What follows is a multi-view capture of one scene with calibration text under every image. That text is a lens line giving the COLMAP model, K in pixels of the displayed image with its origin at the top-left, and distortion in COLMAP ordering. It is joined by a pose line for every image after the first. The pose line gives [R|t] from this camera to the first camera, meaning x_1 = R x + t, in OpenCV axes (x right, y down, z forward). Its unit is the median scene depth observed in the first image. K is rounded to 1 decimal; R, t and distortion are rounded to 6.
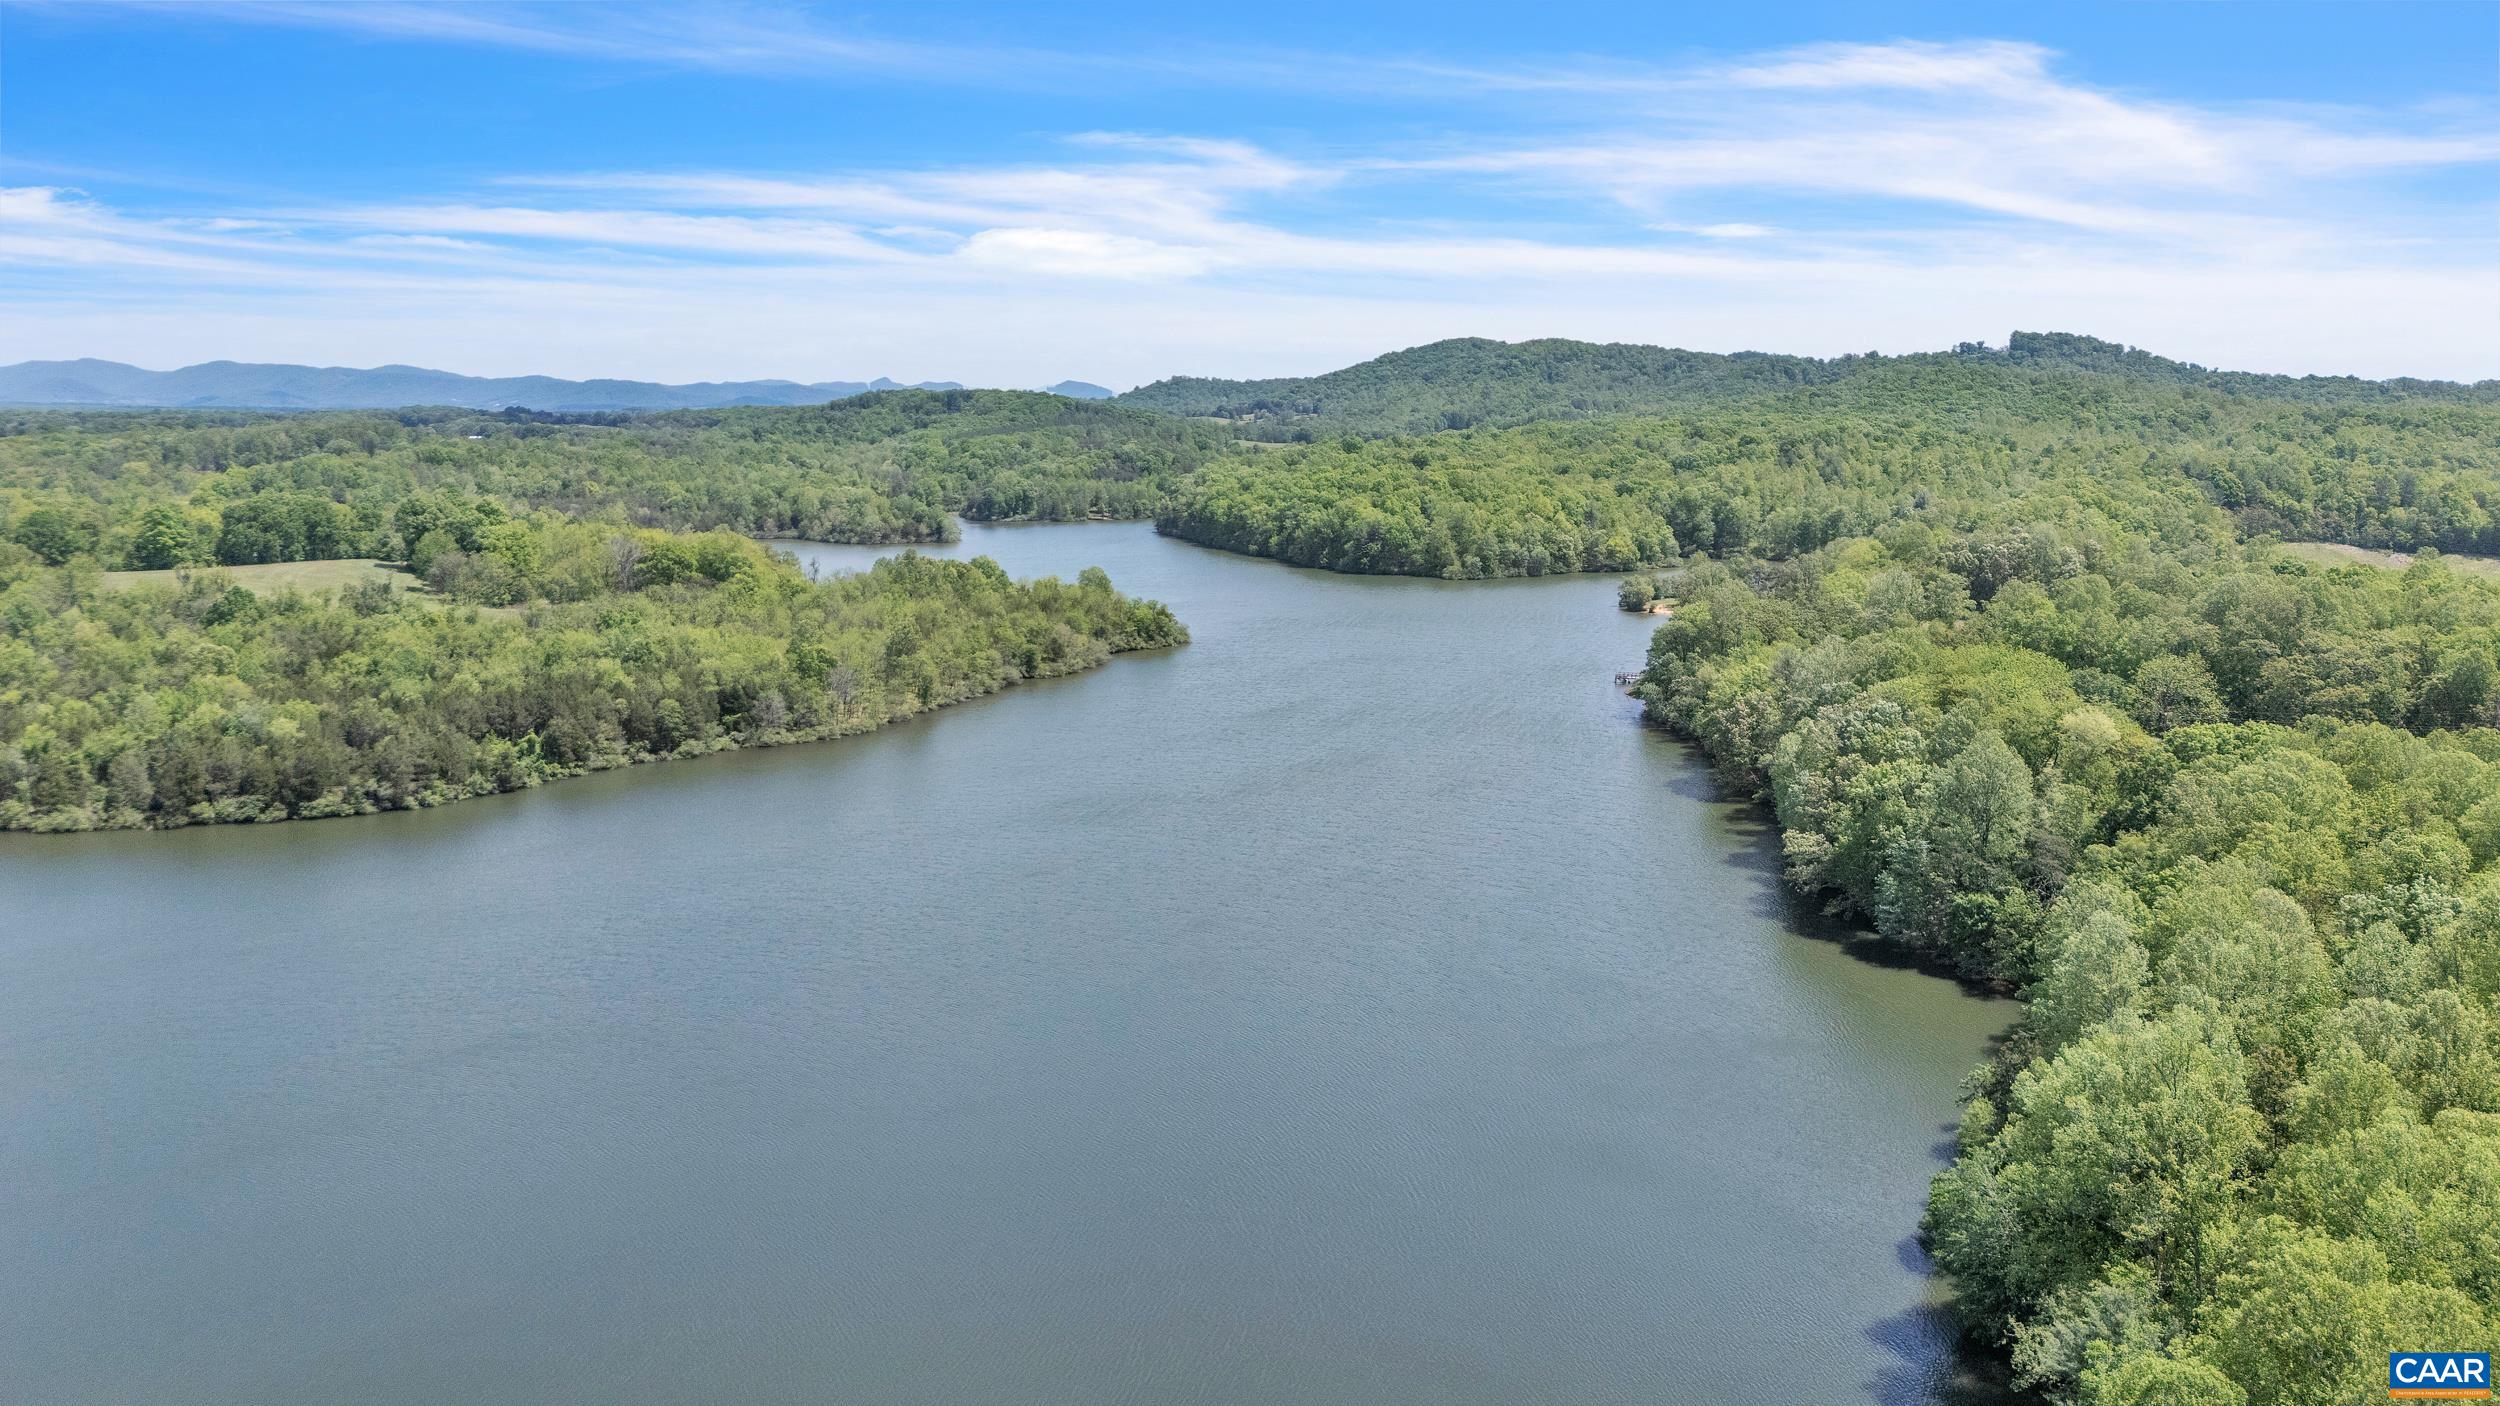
lens RADIAL K [[1858.2, 0, 1256.4], [0, 1858.2, 695.1], [0, 0, 1]] dist [0.094037, -0.093812]
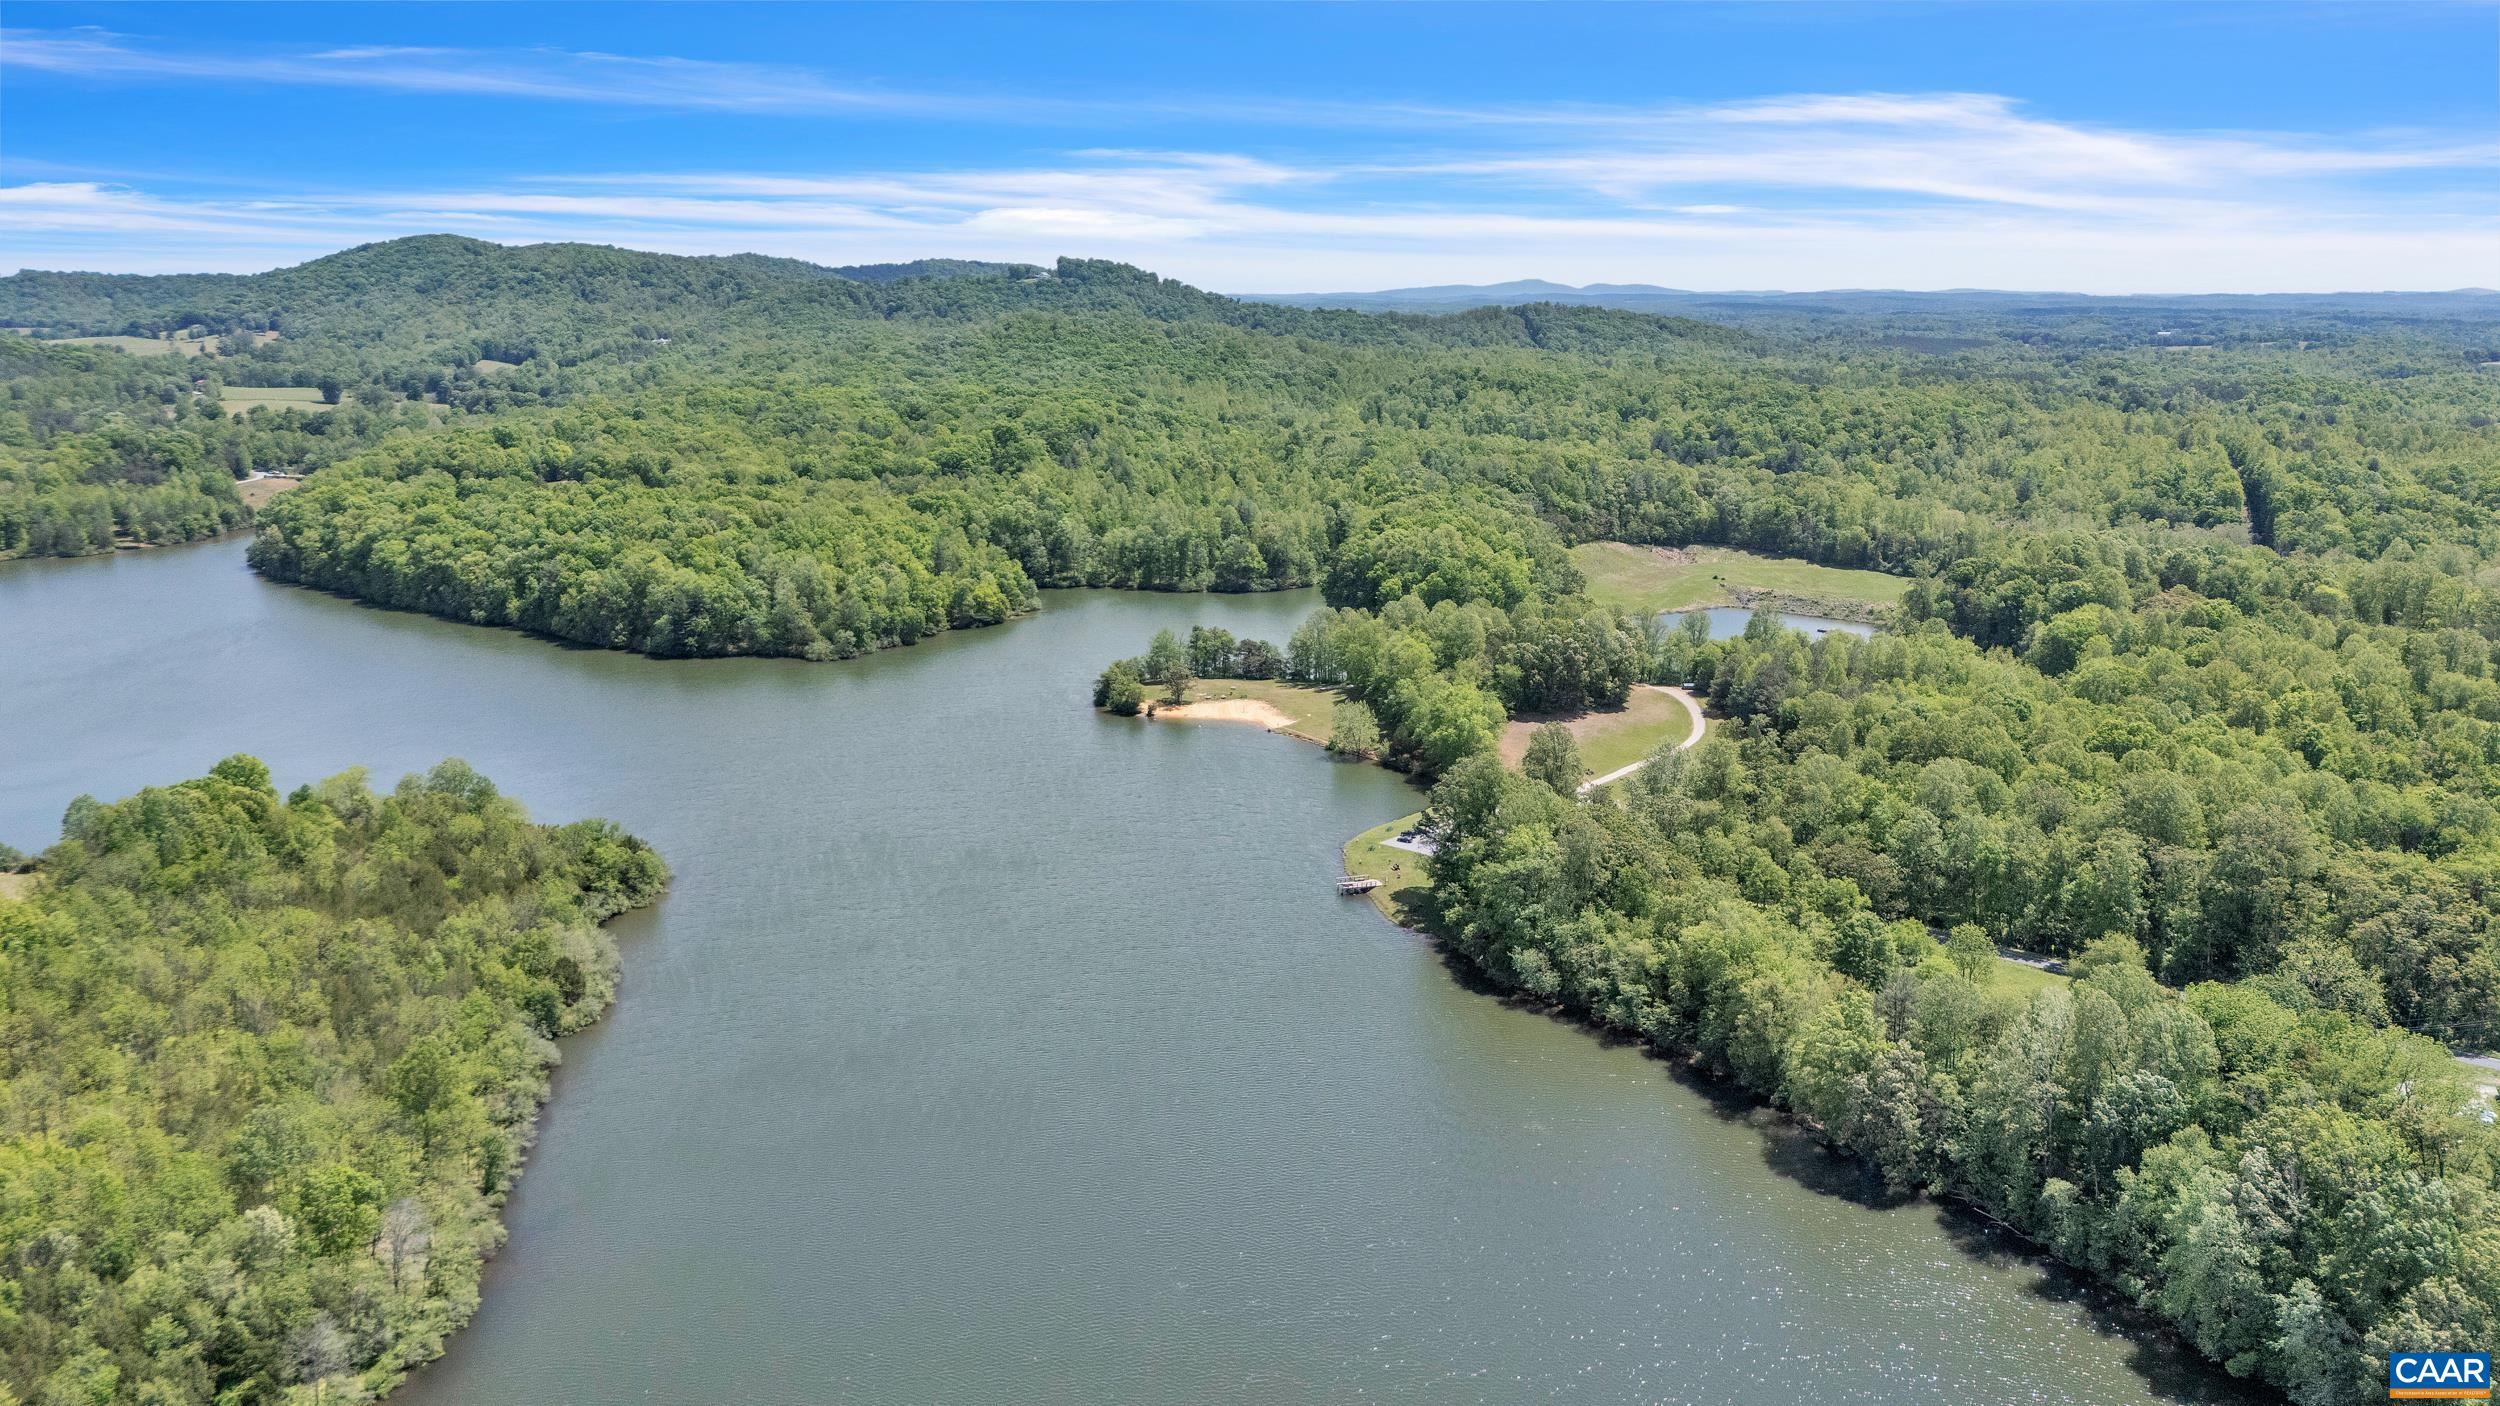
lens RADIAL K [[1858.2, 0, 1256.4], [0, 1858.2, 695.1], [0, 0, 1]] dist [0.094037, -0.093812]
pose [[0.851079, -0.108137, 0.513781, -0.145010], [0.075686, 0.993608, 0.083753, -0.098599], [-0.519554, -0.032394, 0.853823, 0.217524]]
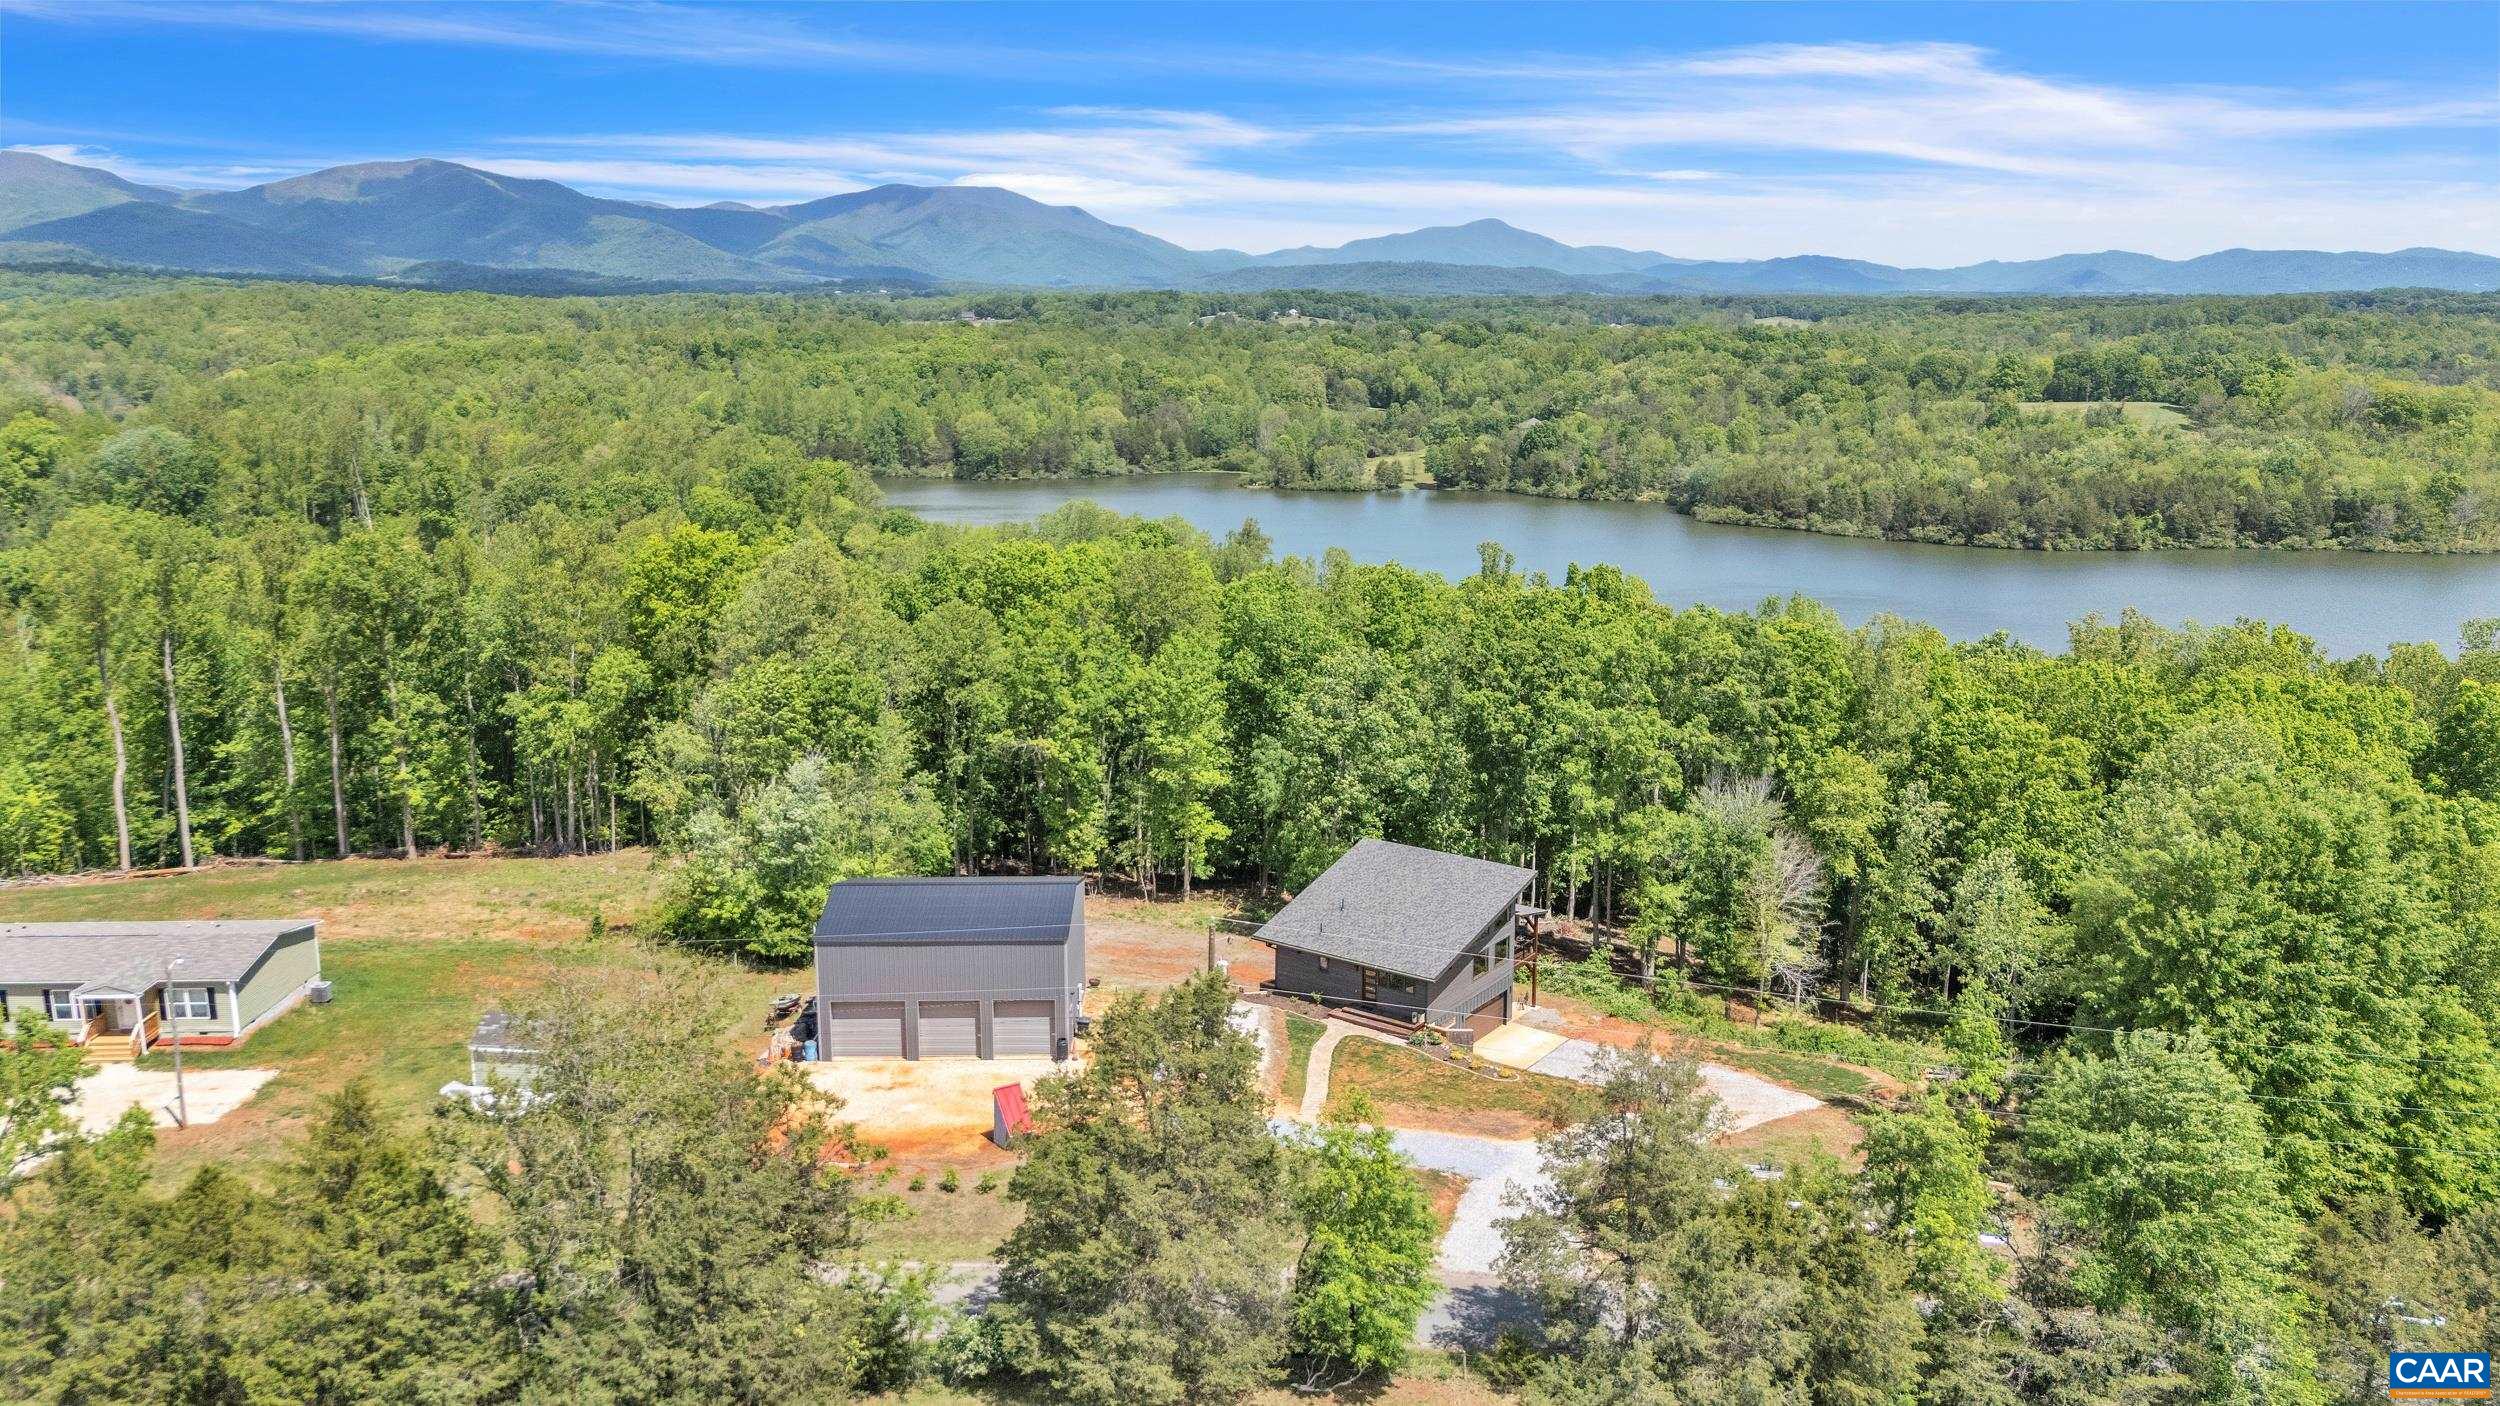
lens RADIAL K [[1858.2, 0, 1256.4], [0, 1858.2, 695.1], [0, 0, 1]] dist [0.094037, -0.093812]
pose [[0.570966, 0.171197, -0.802925, 0.155944], [-0.125613, 0.984718, 0.120633, 0.030327], [0.811307, 0.031980, 0.583745, -0.128769]]
